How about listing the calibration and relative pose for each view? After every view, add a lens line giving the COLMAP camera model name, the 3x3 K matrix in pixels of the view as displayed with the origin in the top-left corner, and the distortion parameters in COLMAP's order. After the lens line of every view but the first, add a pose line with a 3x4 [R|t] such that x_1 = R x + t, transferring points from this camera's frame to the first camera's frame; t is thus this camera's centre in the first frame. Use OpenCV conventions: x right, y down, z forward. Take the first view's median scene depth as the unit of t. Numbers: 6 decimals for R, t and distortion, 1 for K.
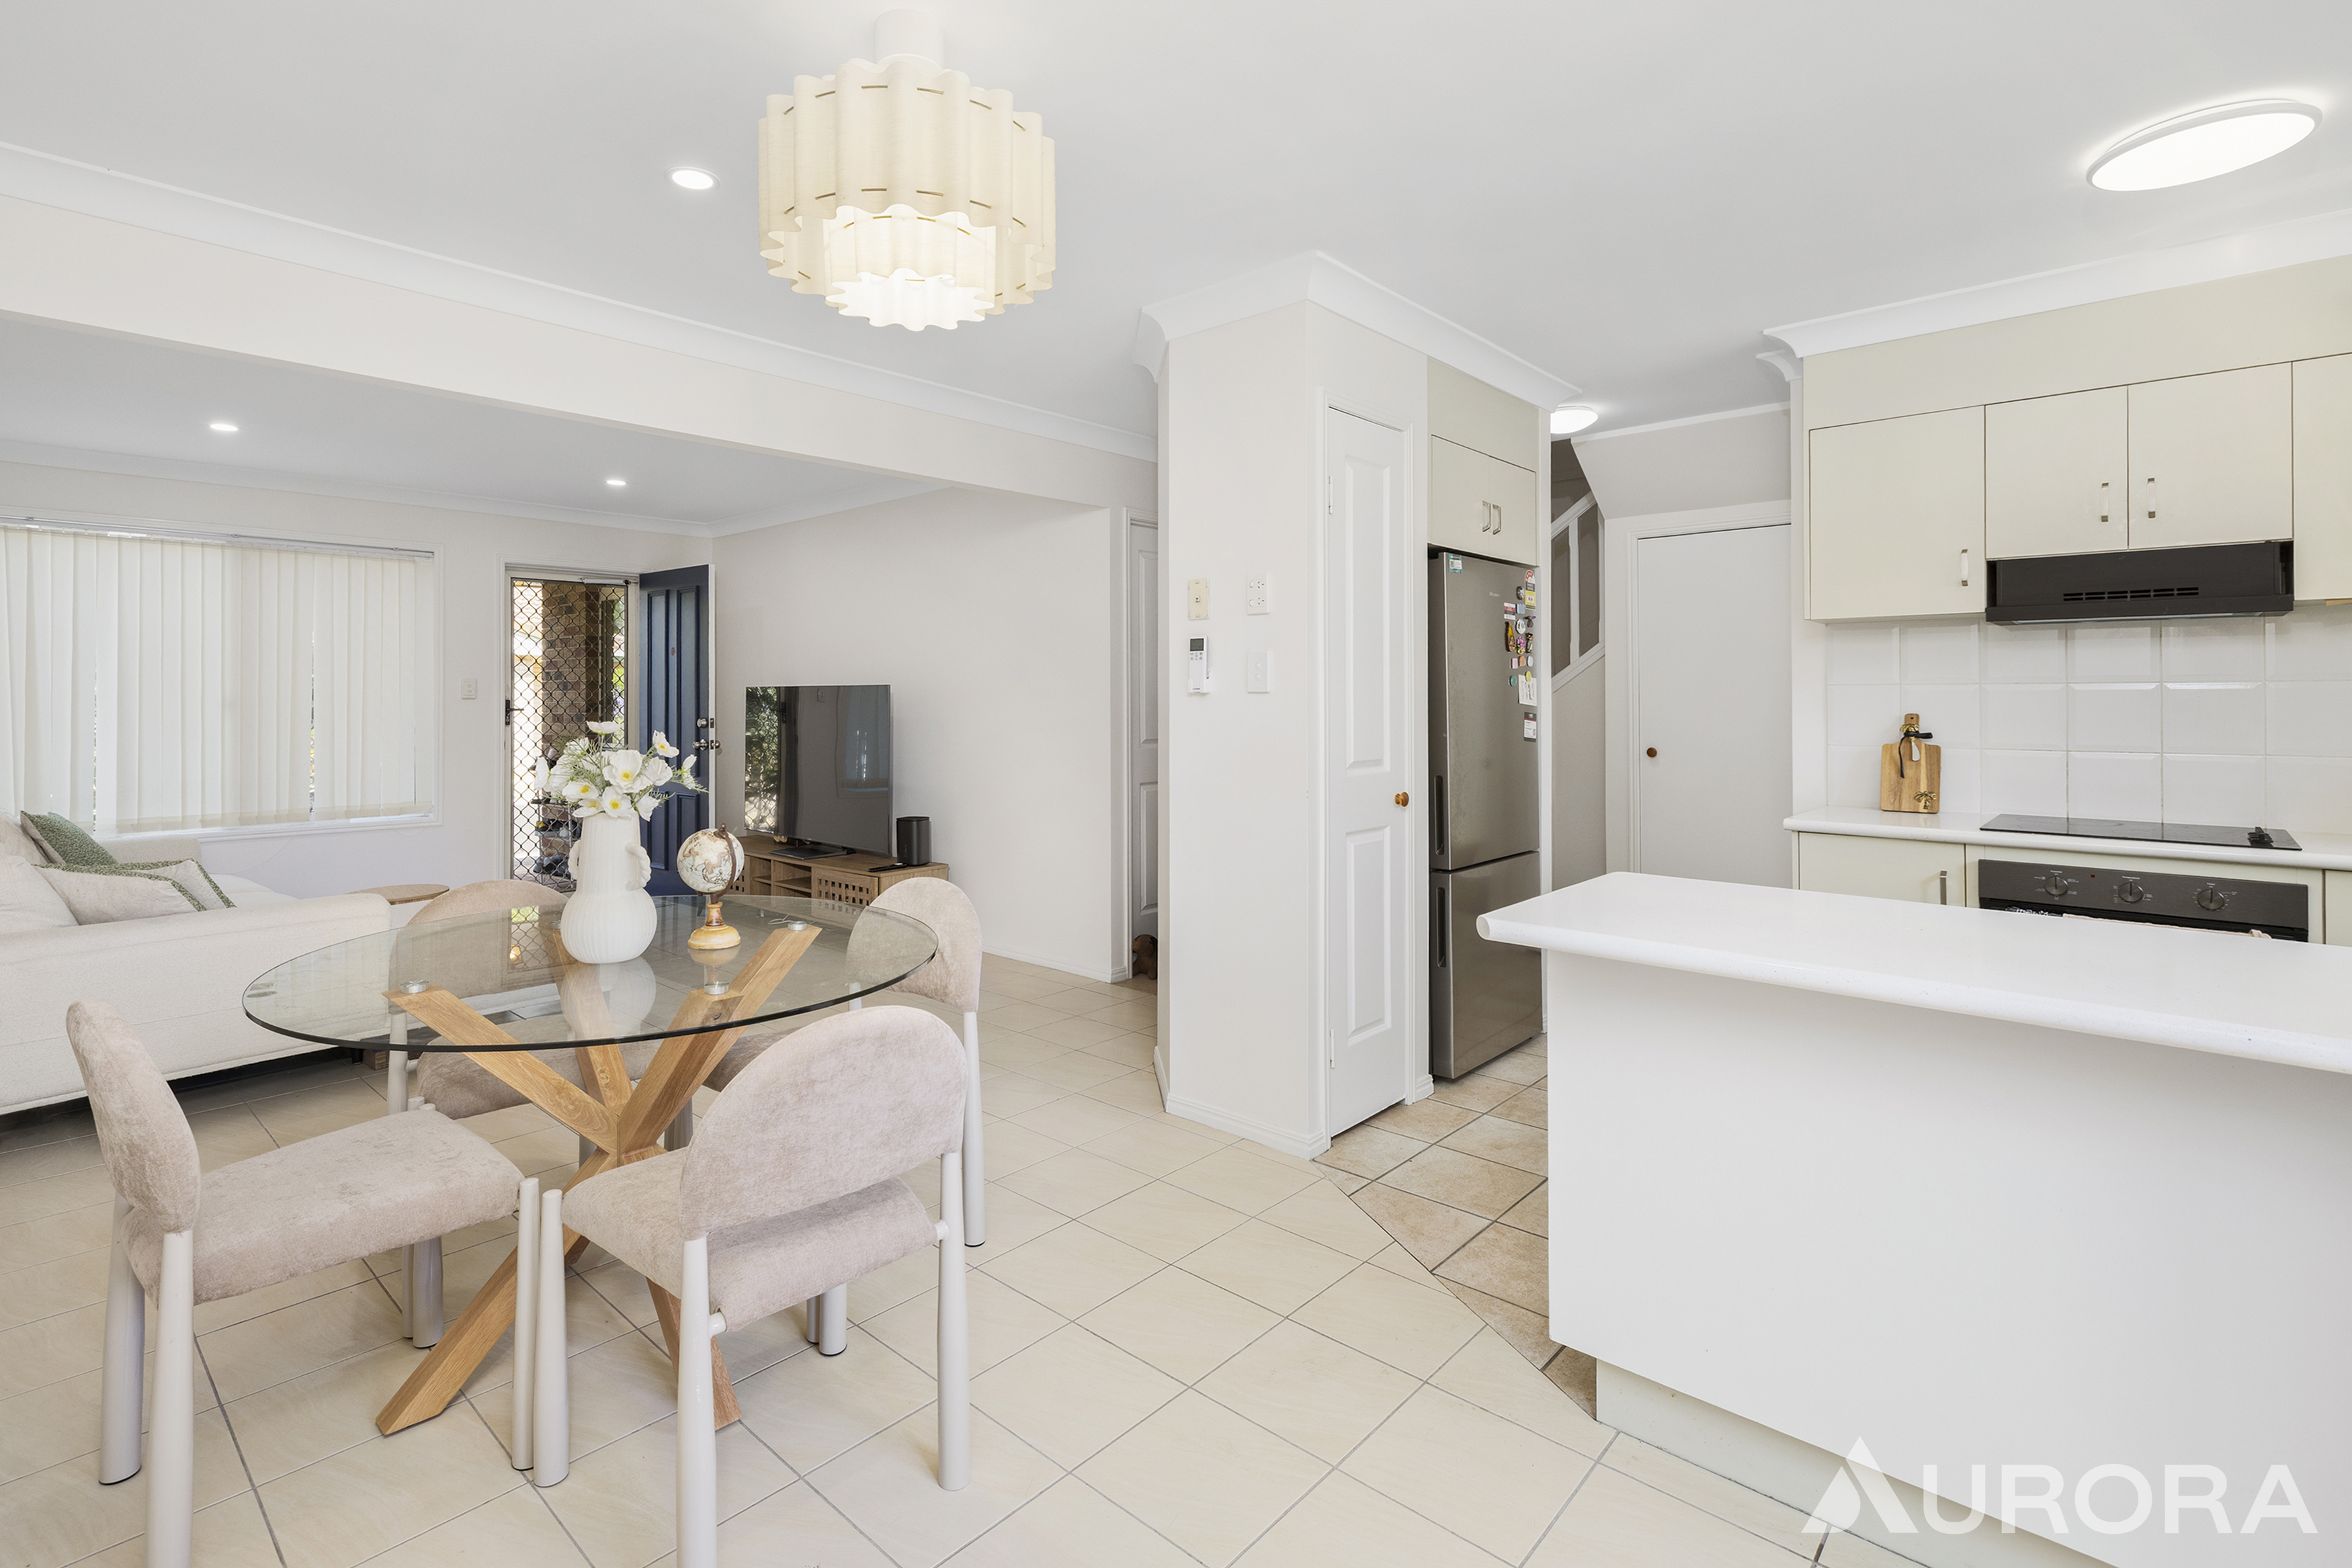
lens RADIAL K [[1115.4, 0, 1079.6], [0, 1115.4, 689.1], [0, 0, 1]] dist [-0.000344, -0.000165]
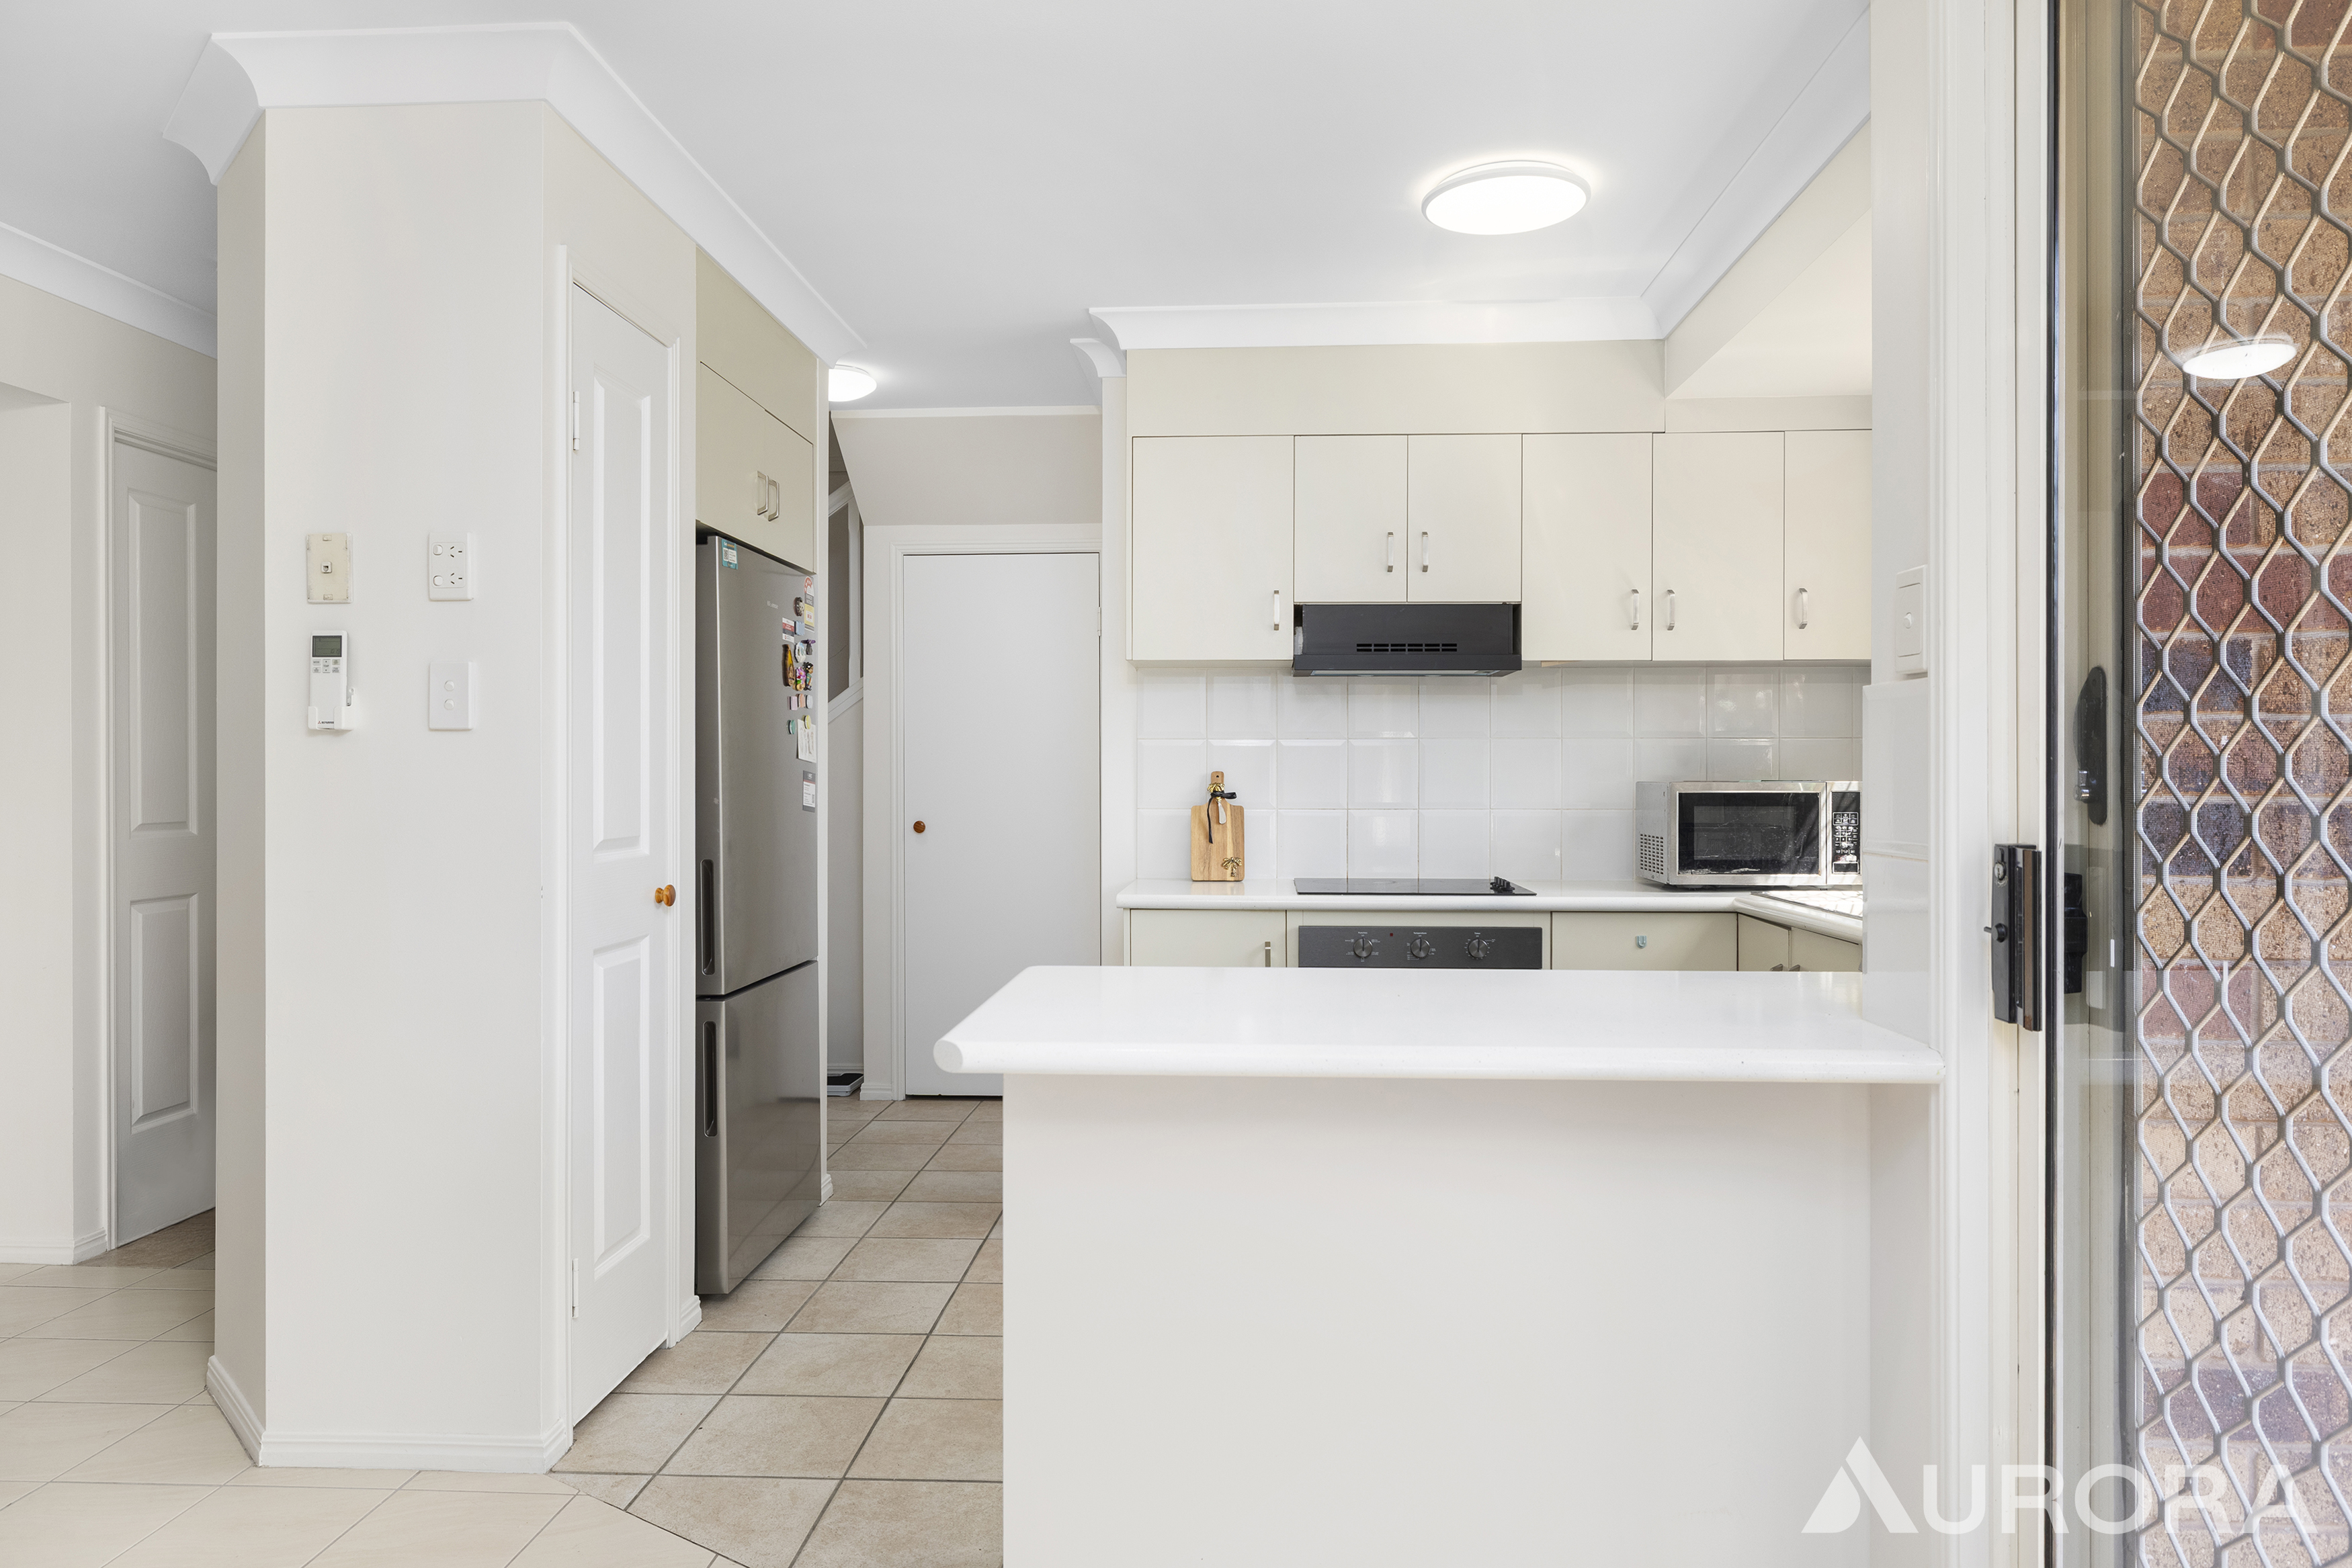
lens RADIAL K [[1502.5, 0, 1187.3], [0, 1502.5, 777.8], [0, 0, 1]] dist [-0.003721, 0.001945]
pose [[0.748241, 0.000365, 0.663427, -0.075987], [-0.007108, 0.999947, 0.007467, 0.019009], [-0.663389, -0.010303, 0.748204, 0.116864]]
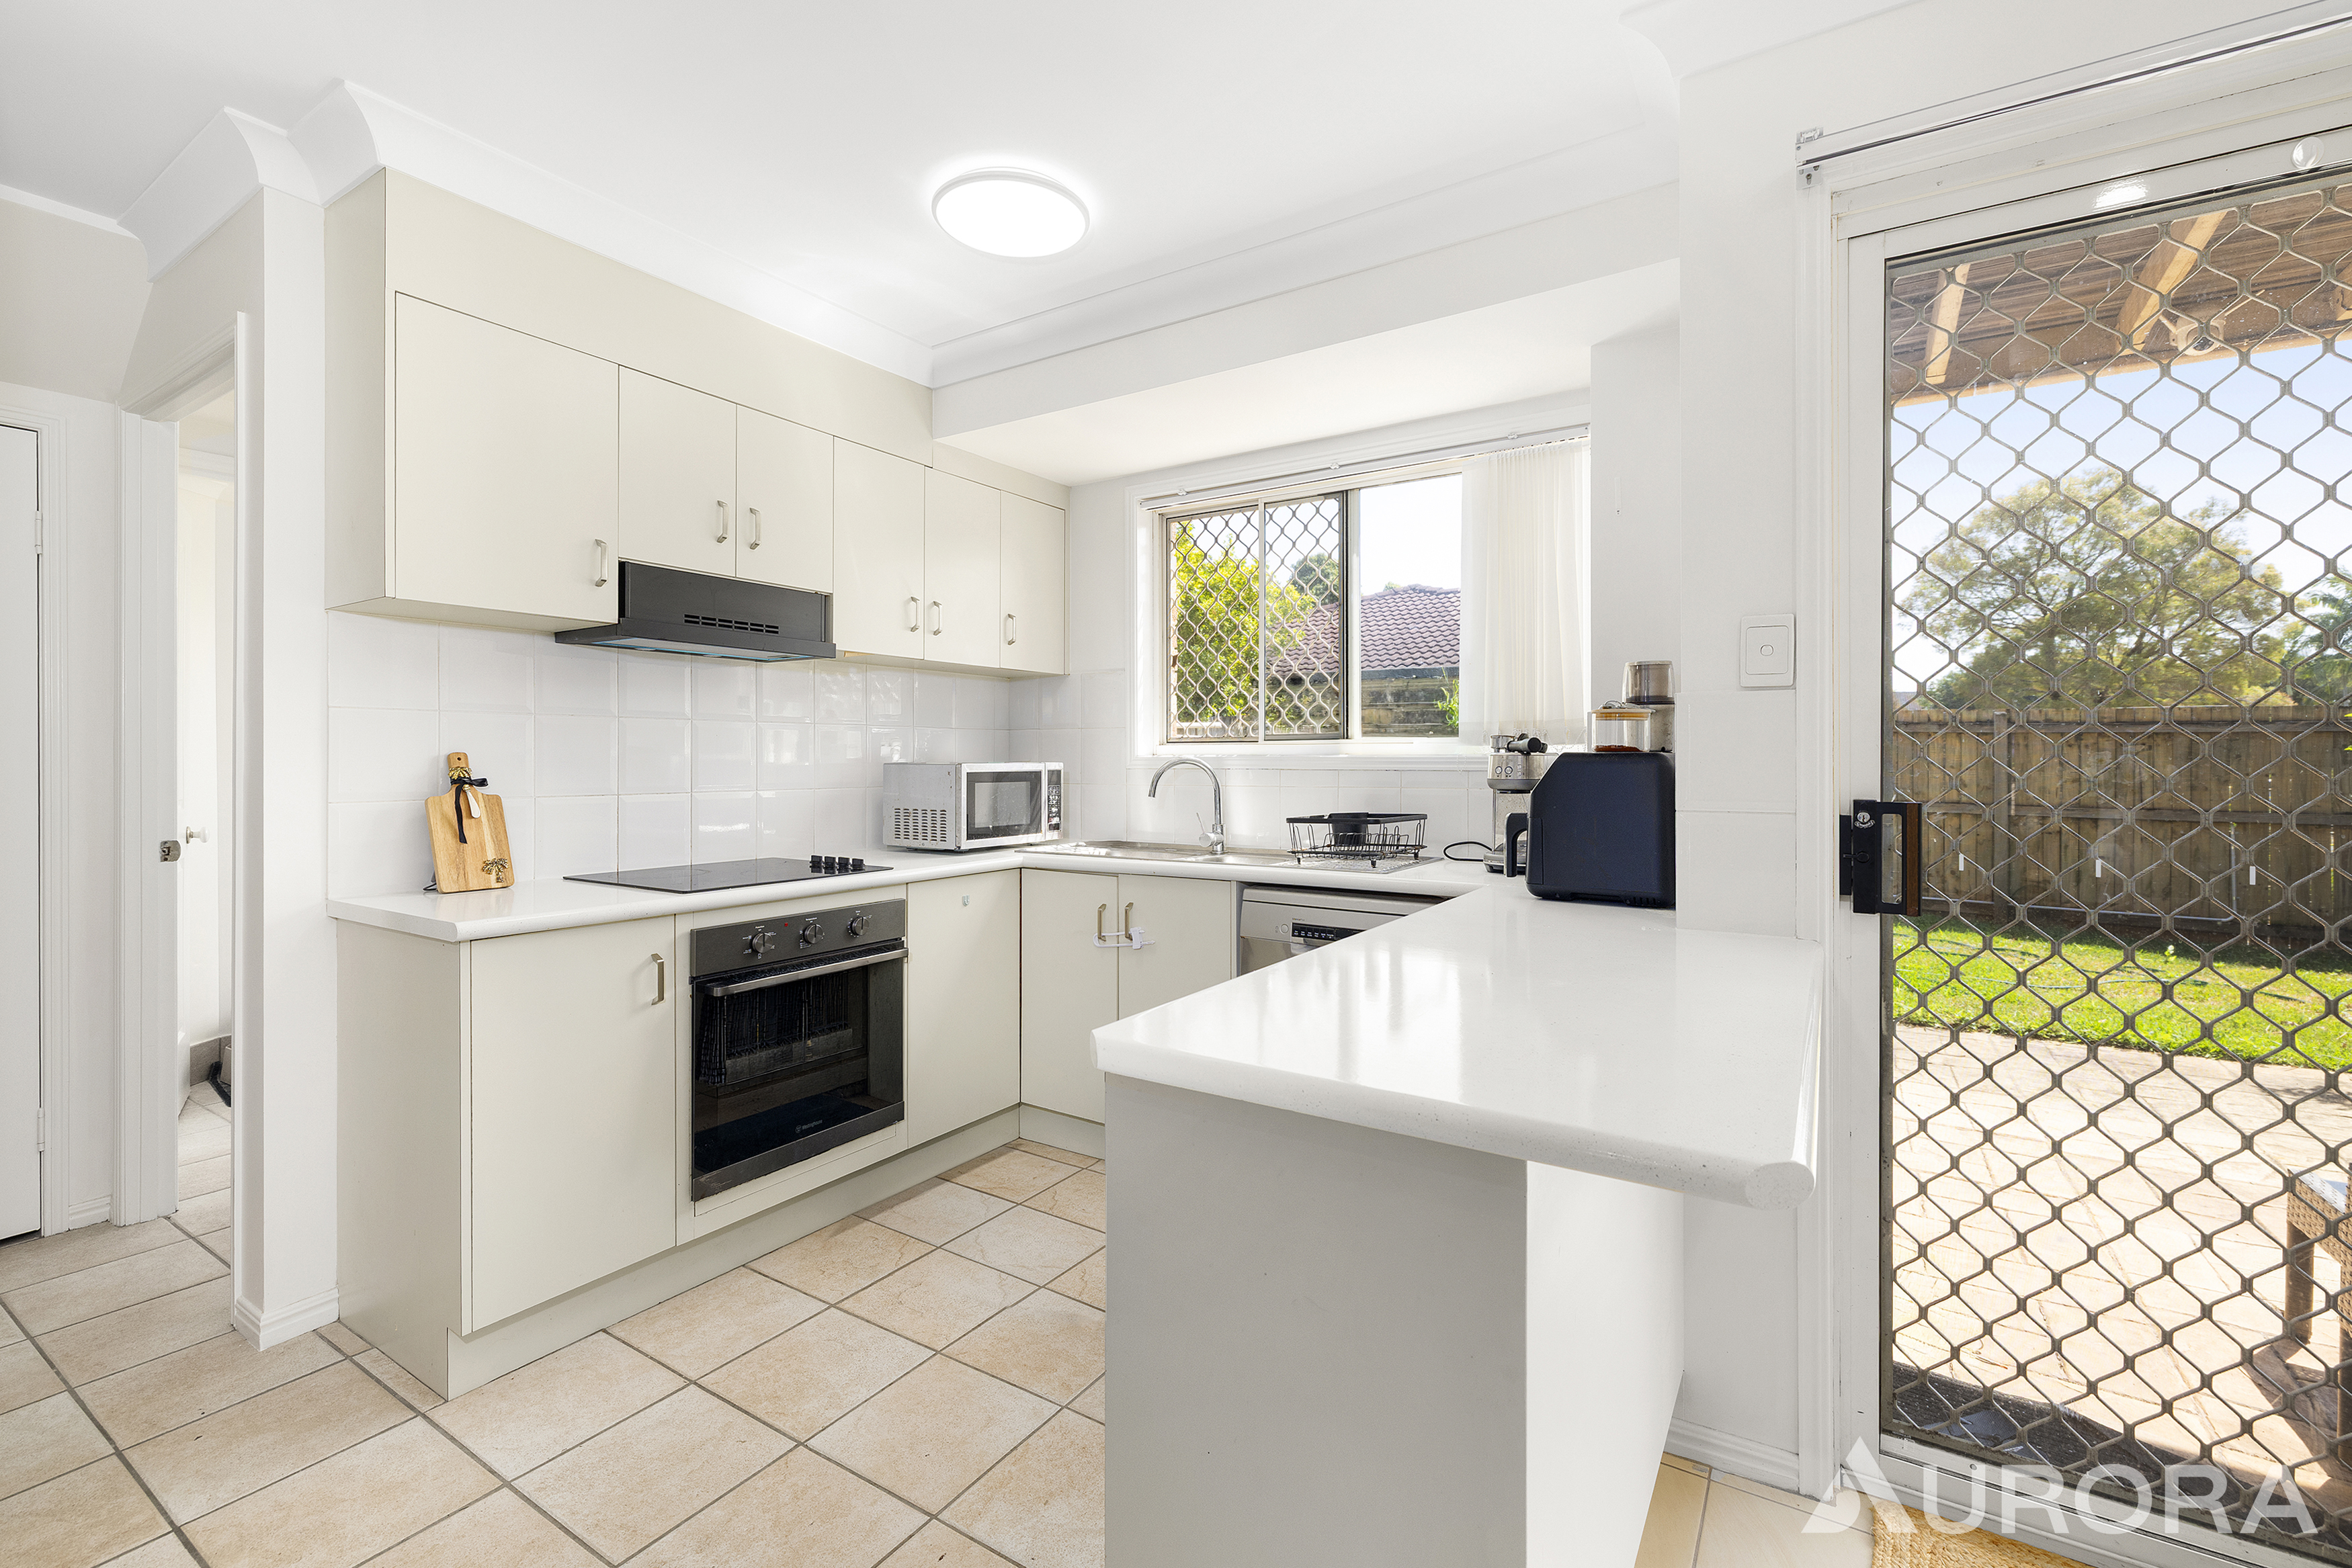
lens RADIAL K [[1011.5, 0, 1178.4], [0, 1011.5, 760.9], [0, 0, 1]] dist [0.001310, 0.000169]
pose [[-0.198951, 0.000274, 0.980009, 0.020517], [-0.007546, 0.999970, -0.001811, 0.025977], [-0.979980, -0.007755, -0.198942, 0.704025]]
